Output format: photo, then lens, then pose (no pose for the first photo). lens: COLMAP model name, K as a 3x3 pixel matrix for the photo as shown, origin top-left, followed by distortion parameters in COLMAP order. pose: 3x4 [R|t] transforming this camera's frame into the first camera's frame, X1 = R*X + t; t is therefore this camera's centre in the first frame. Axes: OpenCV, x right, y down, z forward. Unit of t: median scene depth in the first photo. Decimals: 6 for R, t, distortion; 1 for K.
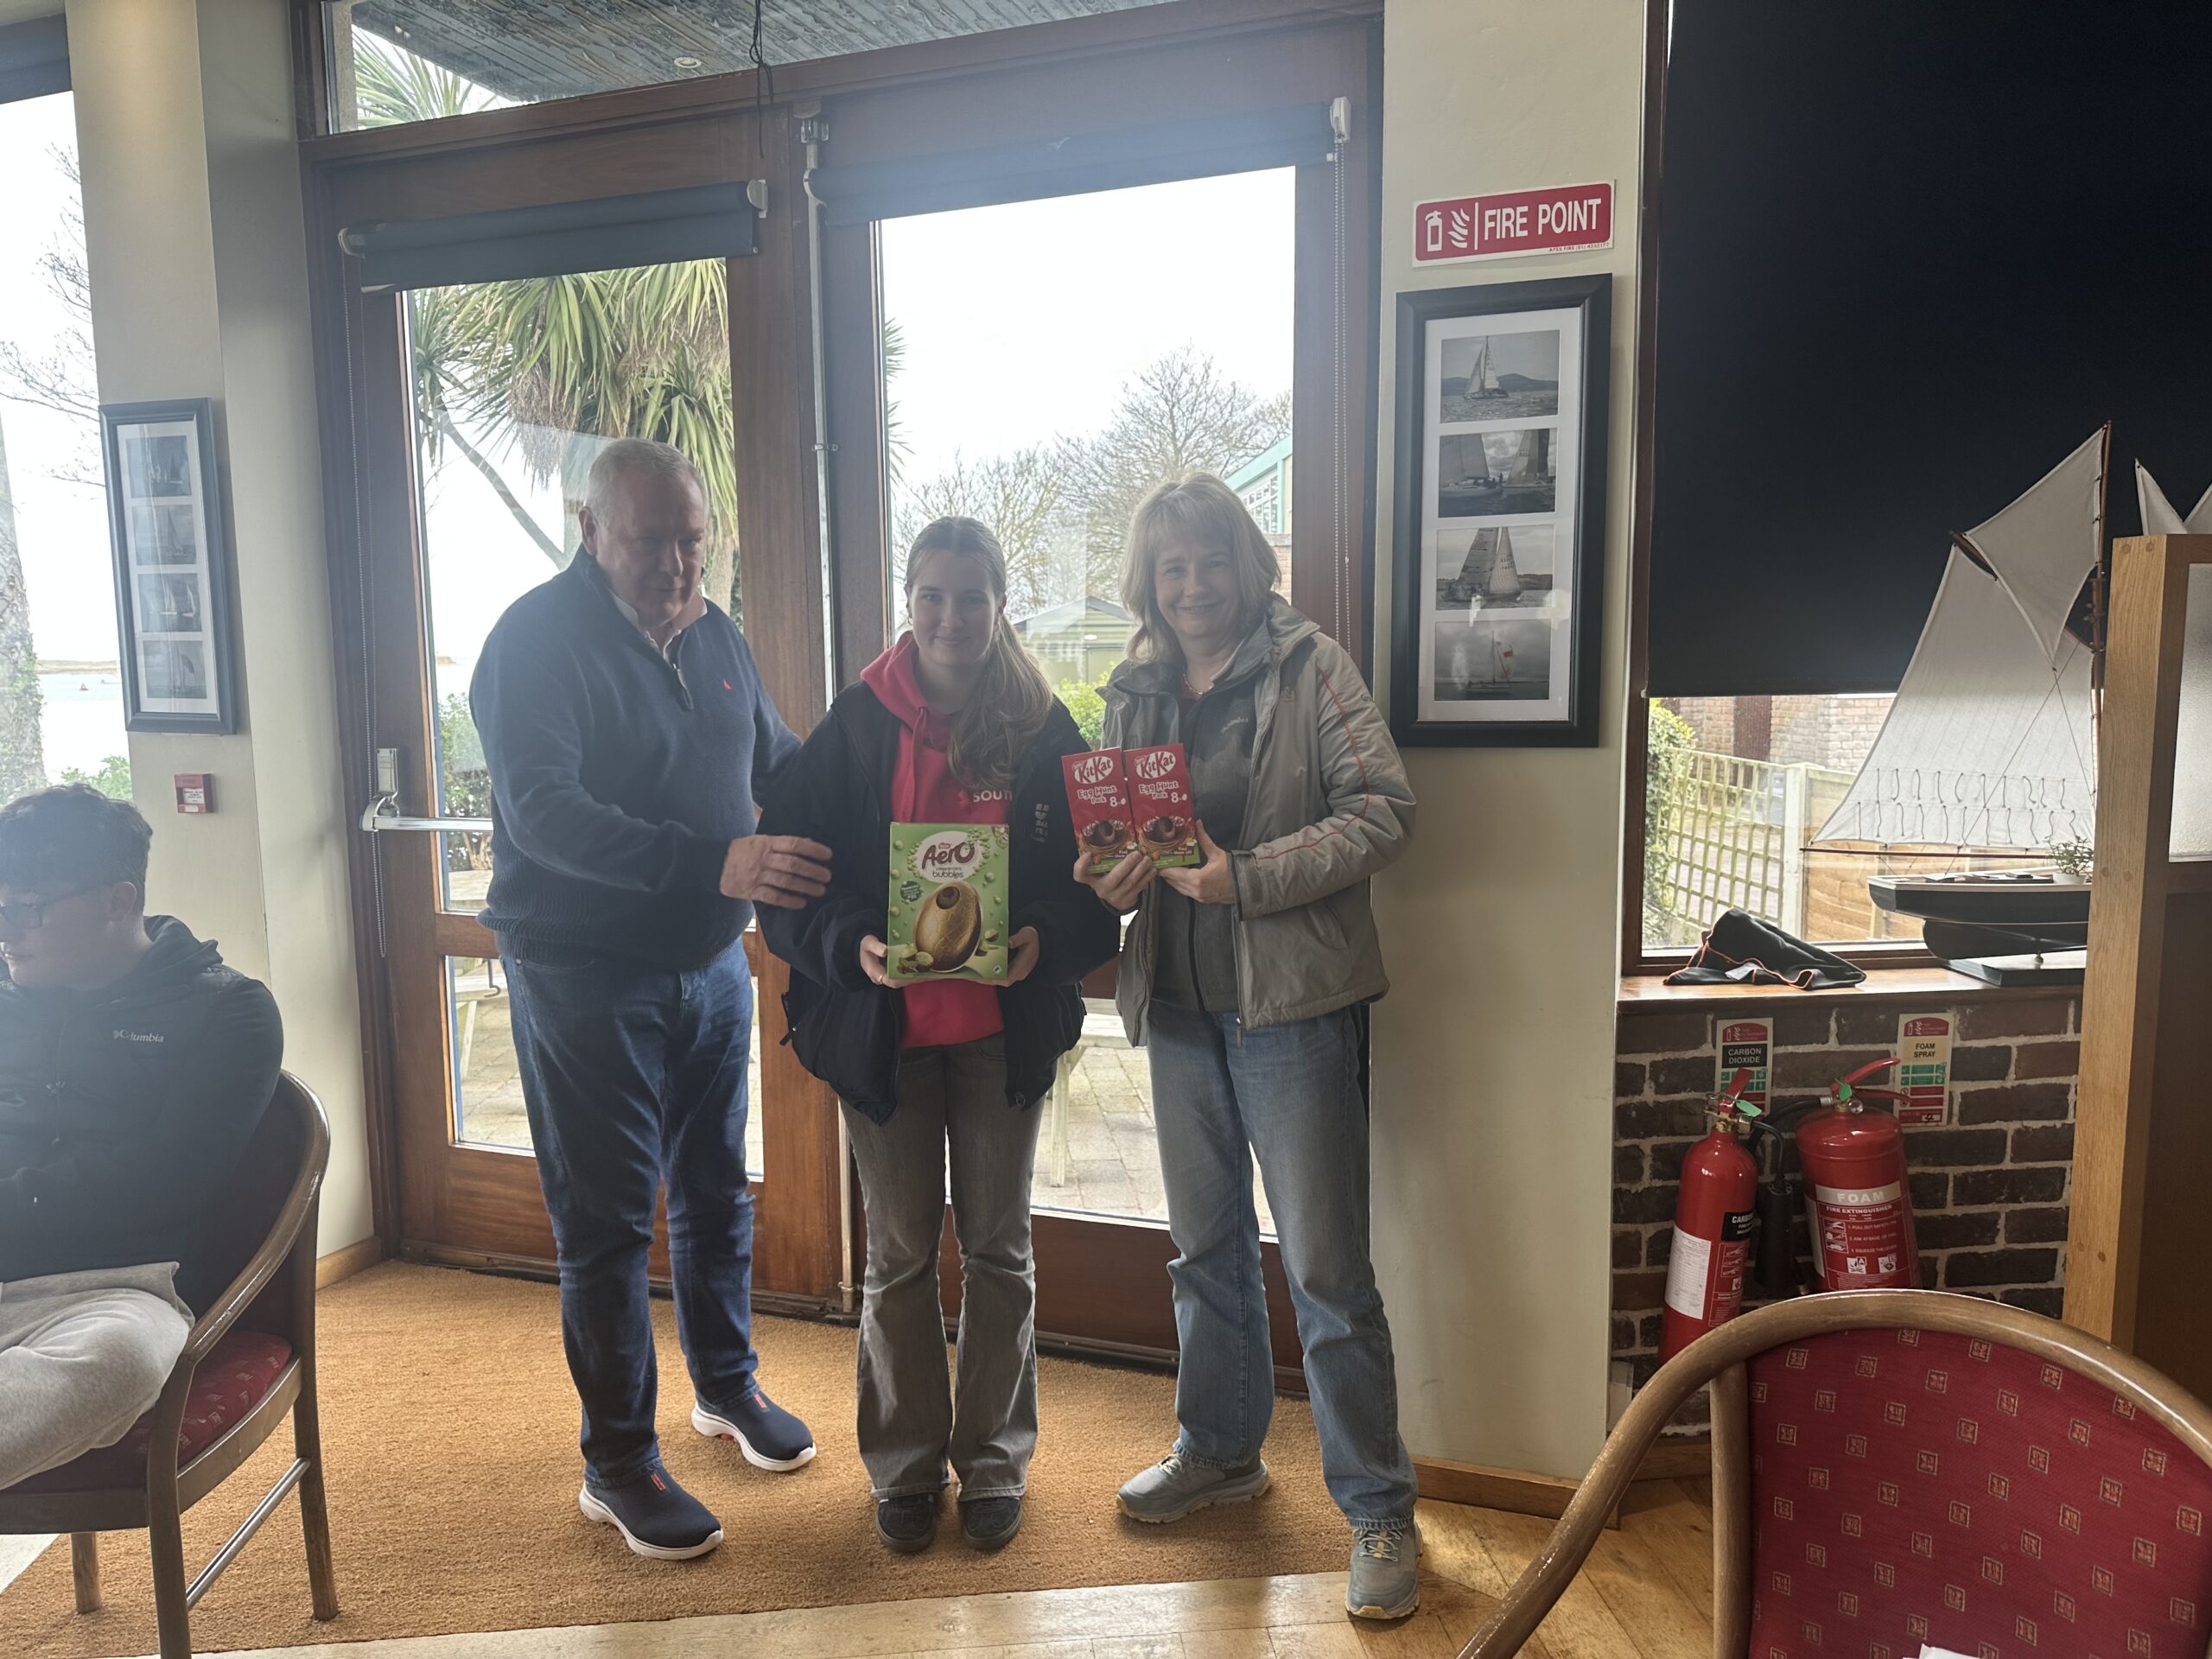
lens RADIAL K [[1535.7, 0, 1111.1], [0, 1535.7, 838.9], [0, 0, 1]] dist [0.026574, -0.037932]
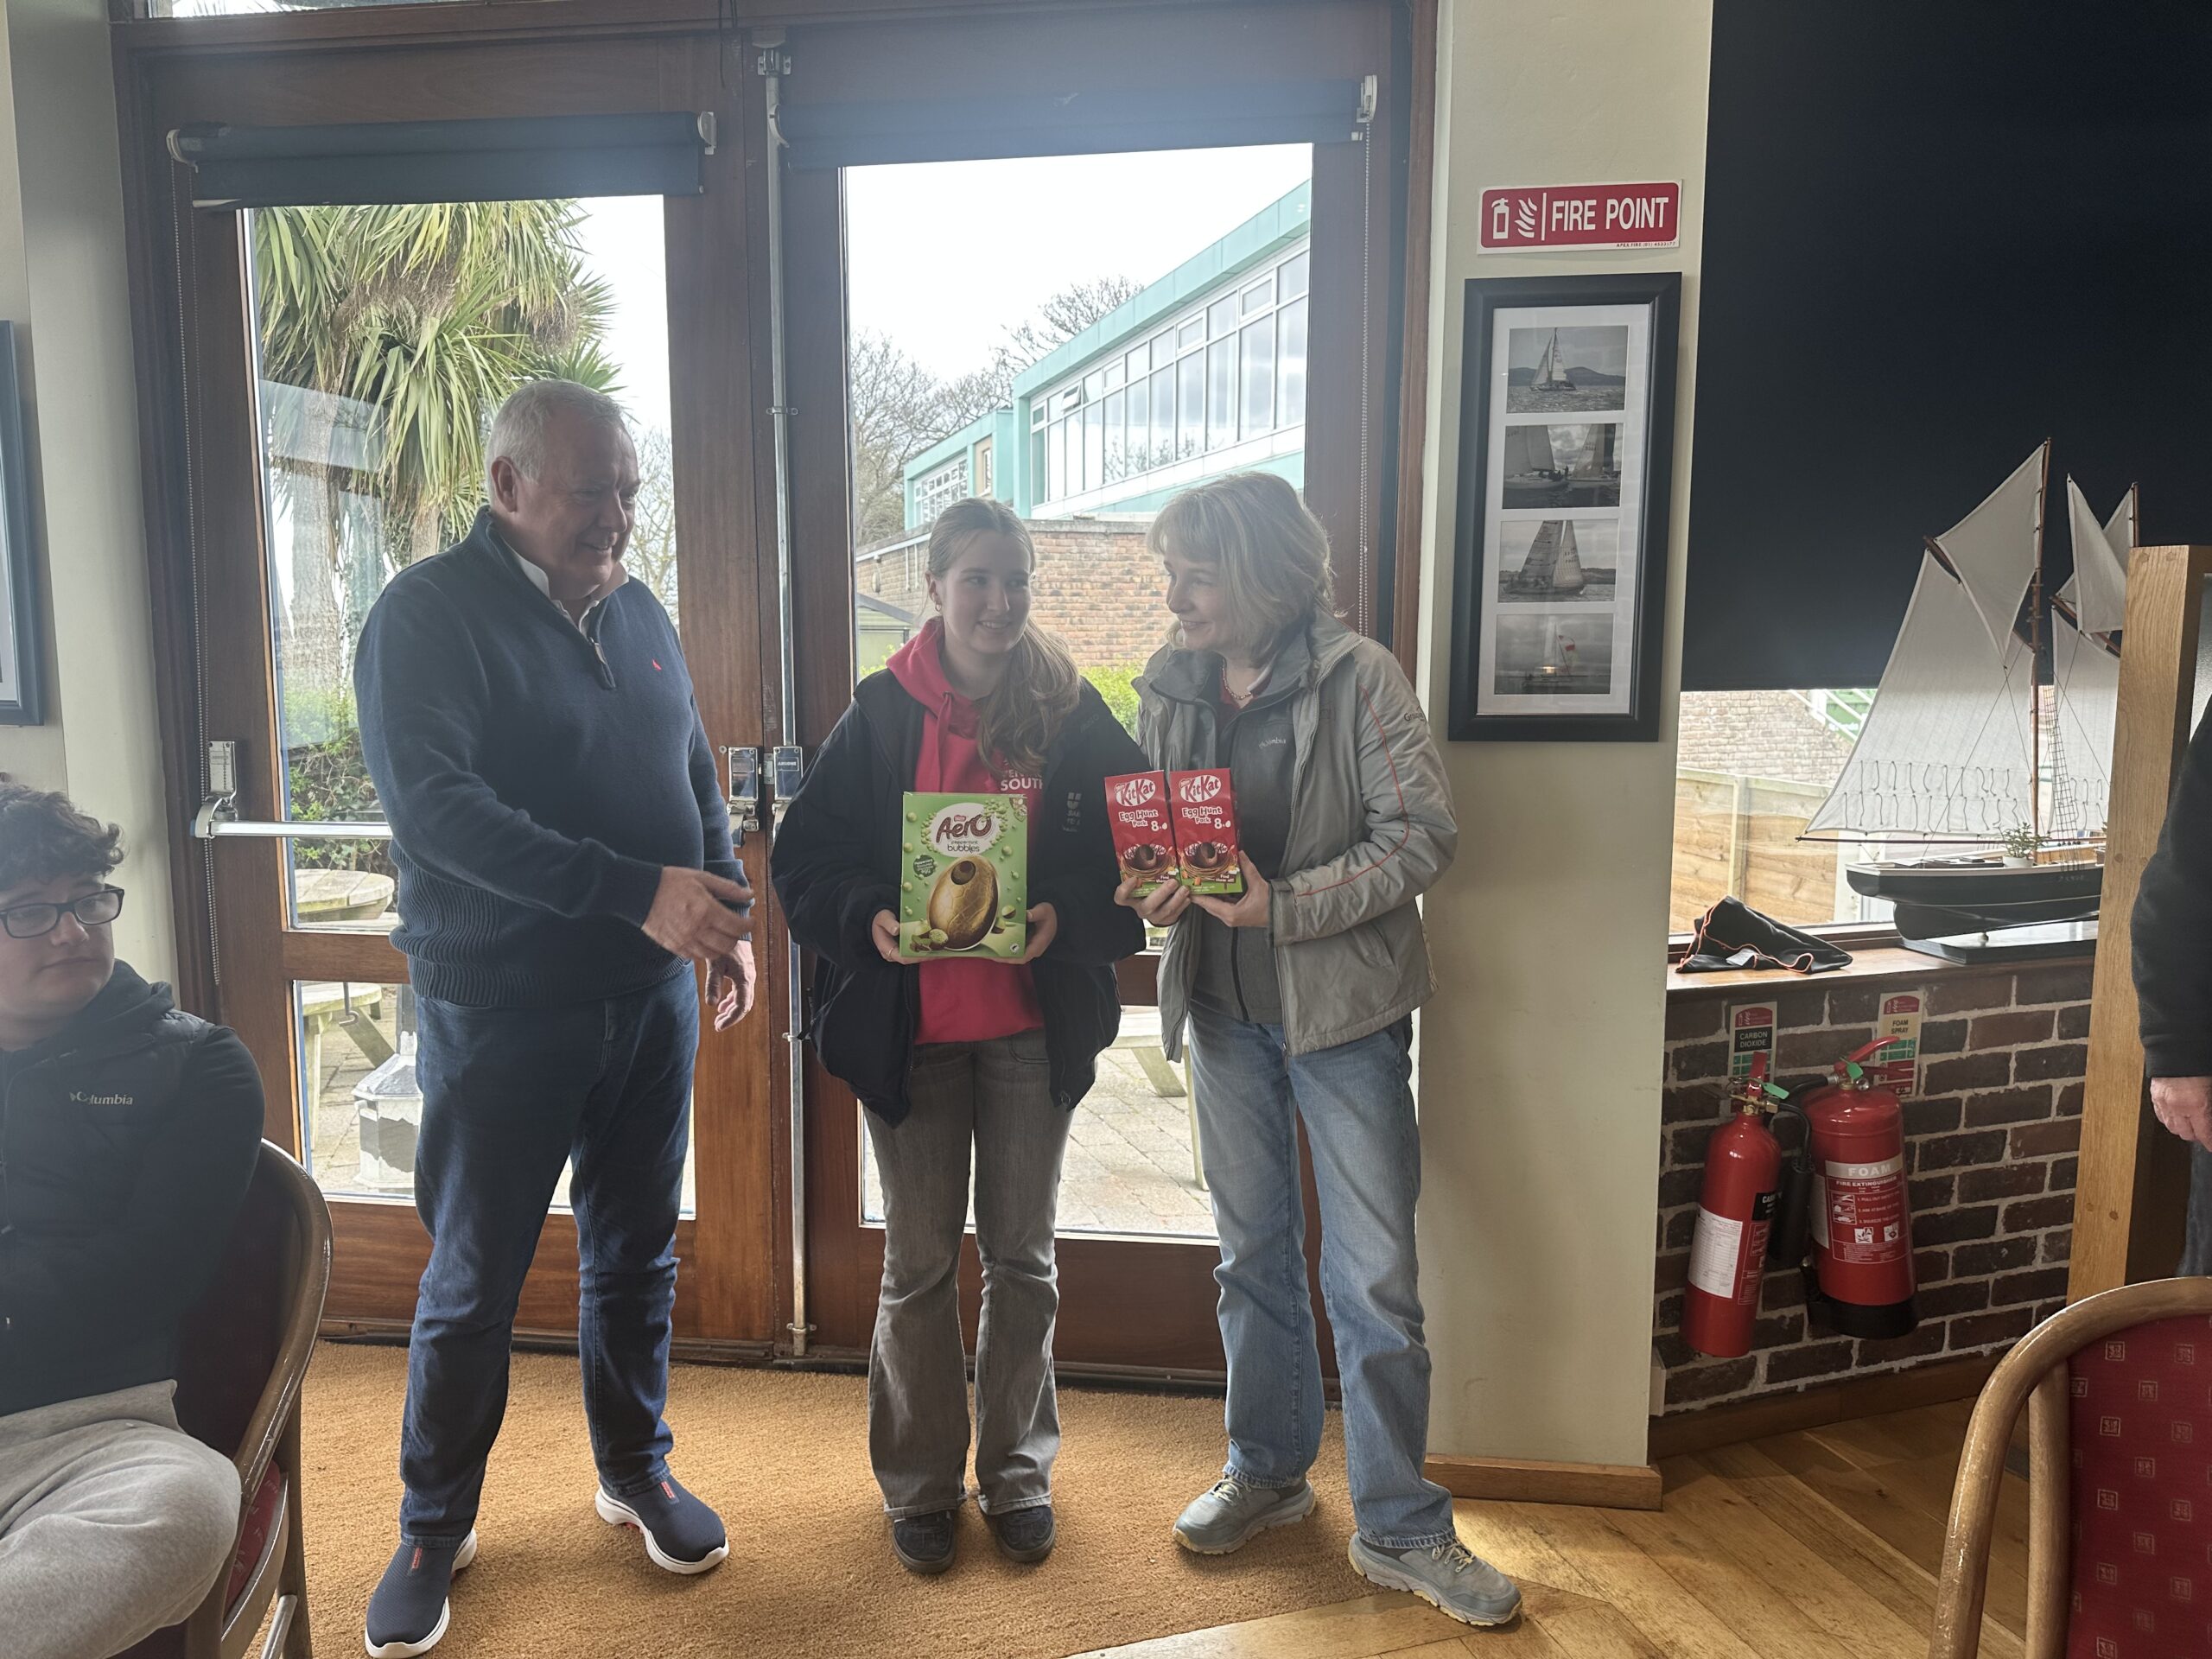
lens RADIAL K [[1537.8, 0, 1098.4], [0, 1537.8, 827.6], [0, 0, 1]] dist [0.017637, -0.030422]
pose [[0.978198, -0.013838, 0.207211, -0.231259], [0.013003, 0.999901, 0.005389, -0.012539], [-0.207266, -0.002577, 0.978281, 0.081194]]
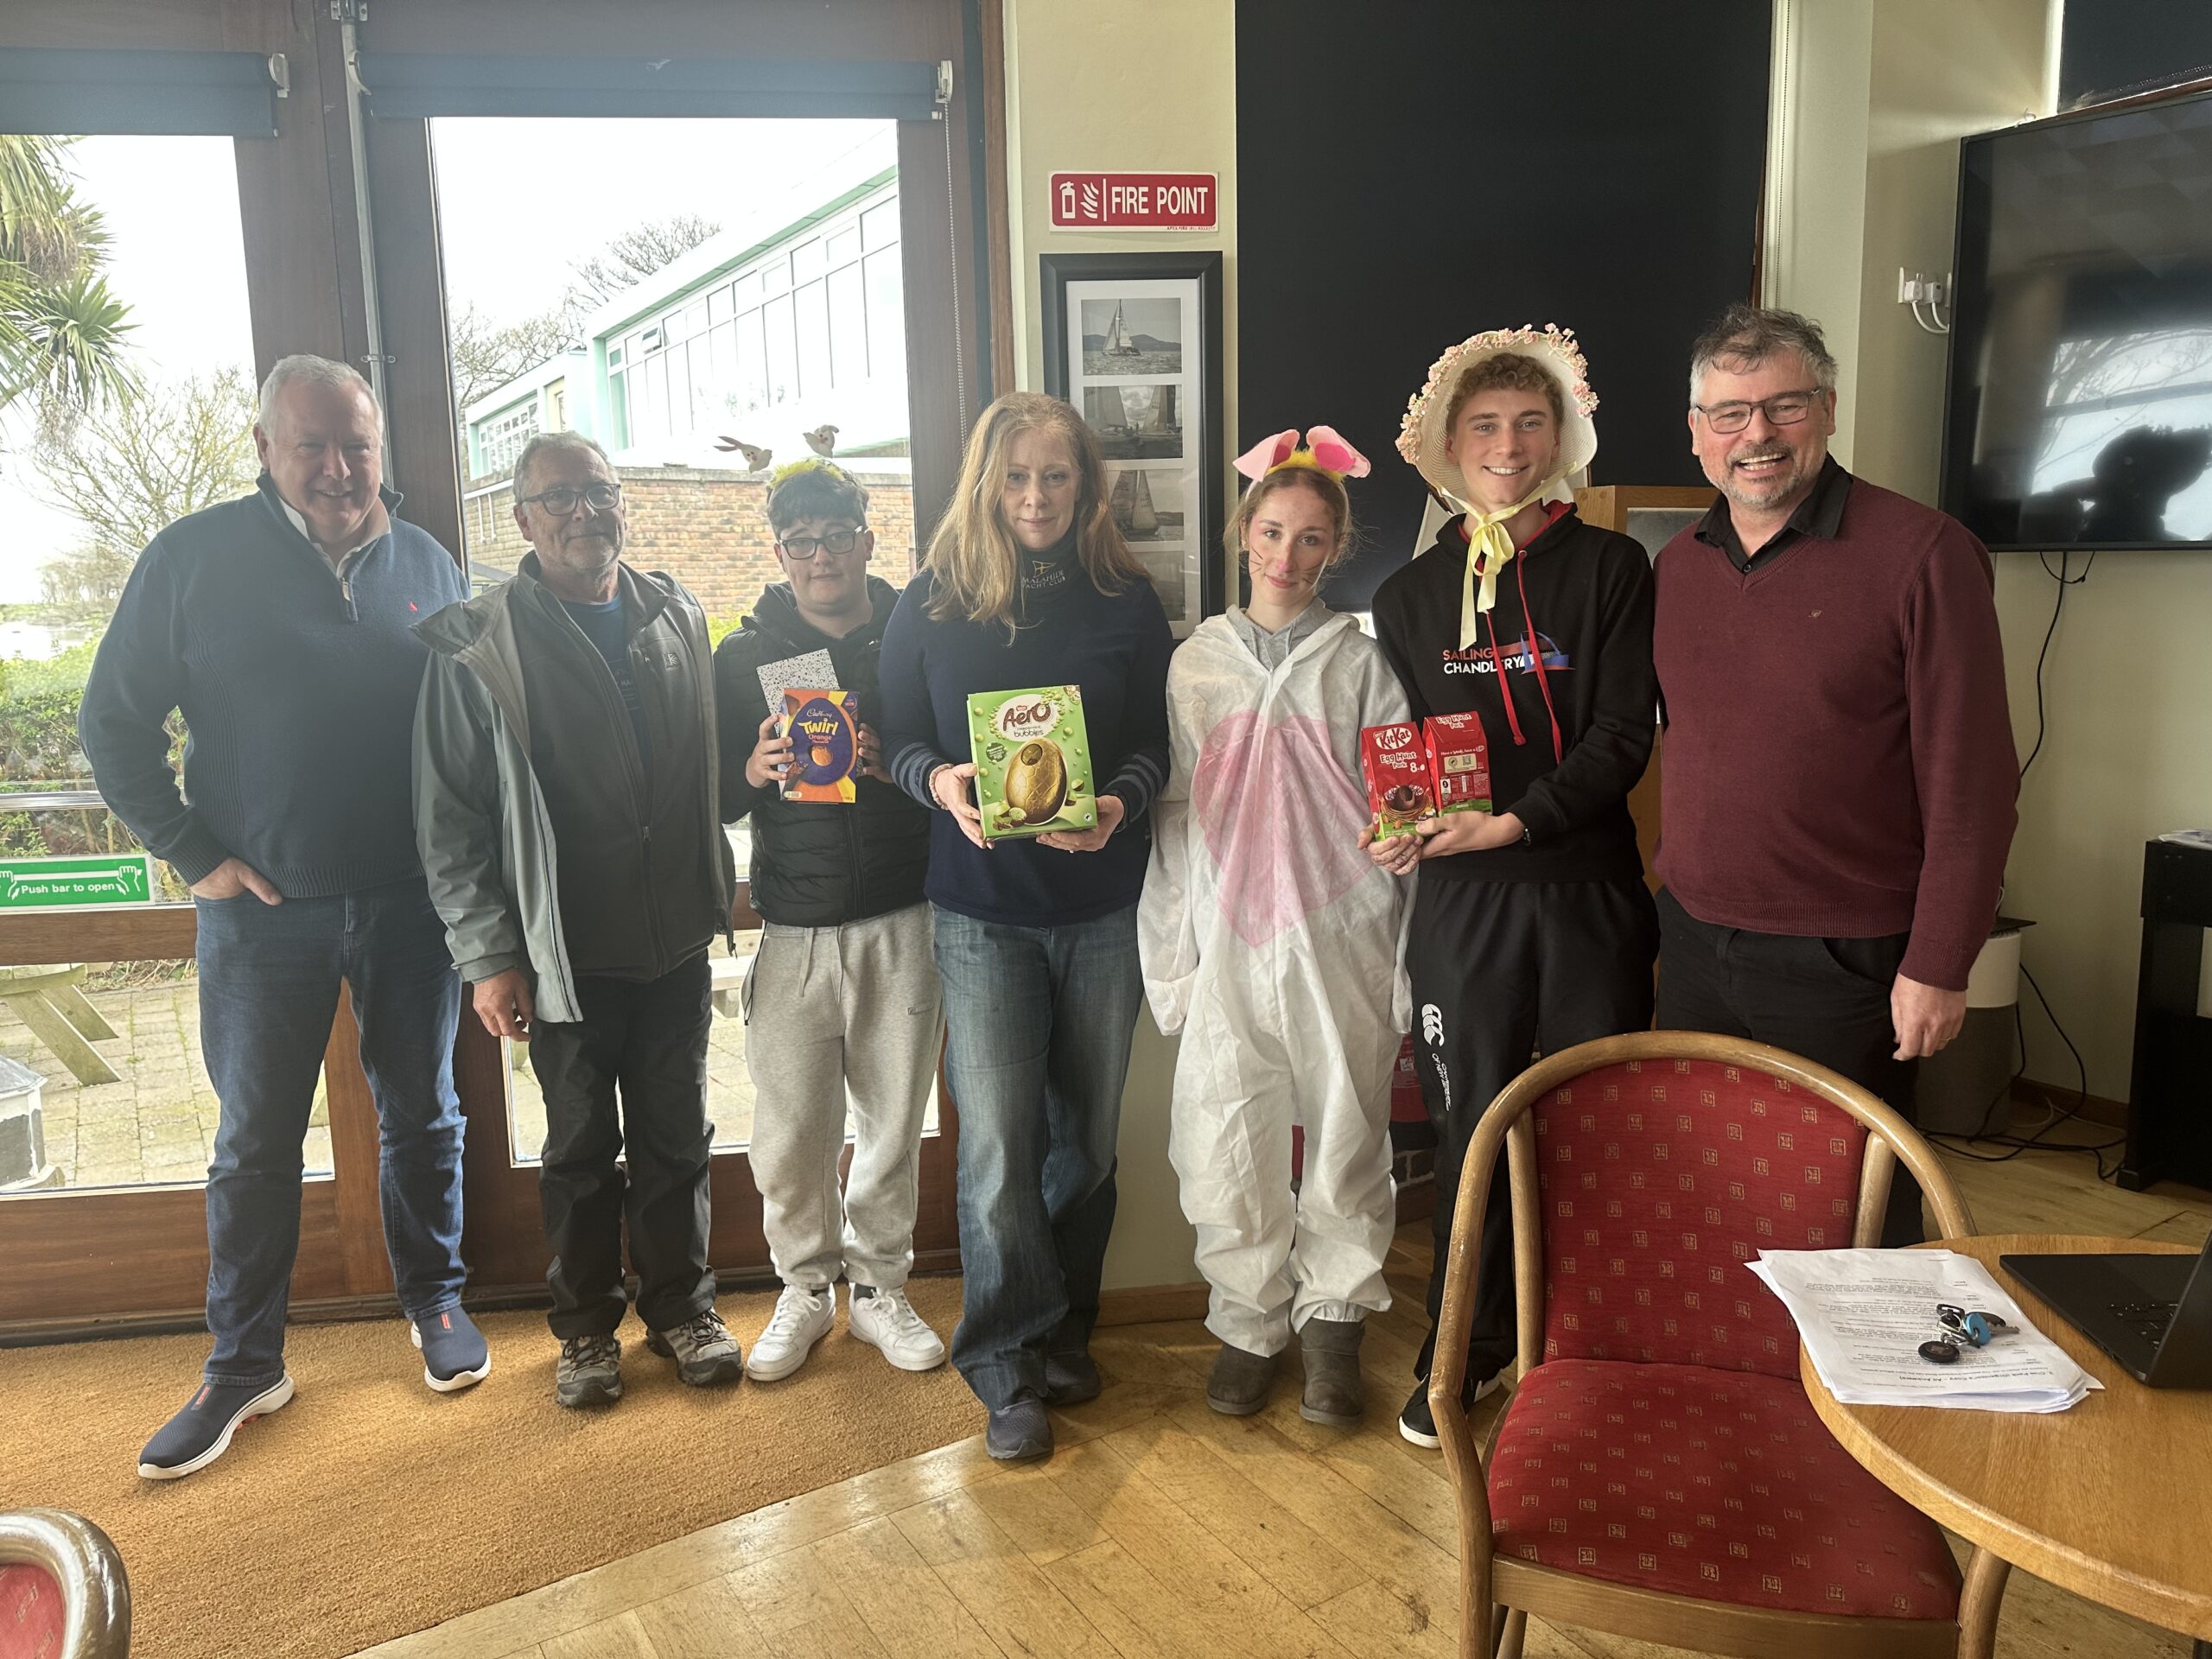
lens RADIAL K [[1539.9, 0, 1107.7], [0, 1539.9, 814.3], [0, 0, 1]] dist [0.024401, -0.034709]
pose [[0.892092, -0.075933, 0.445427, -0.272283], [0.065641, 0.997100, 0.038515, 0.007009], [-0.447060, -0.005121, 0.894489, -0.013252]]
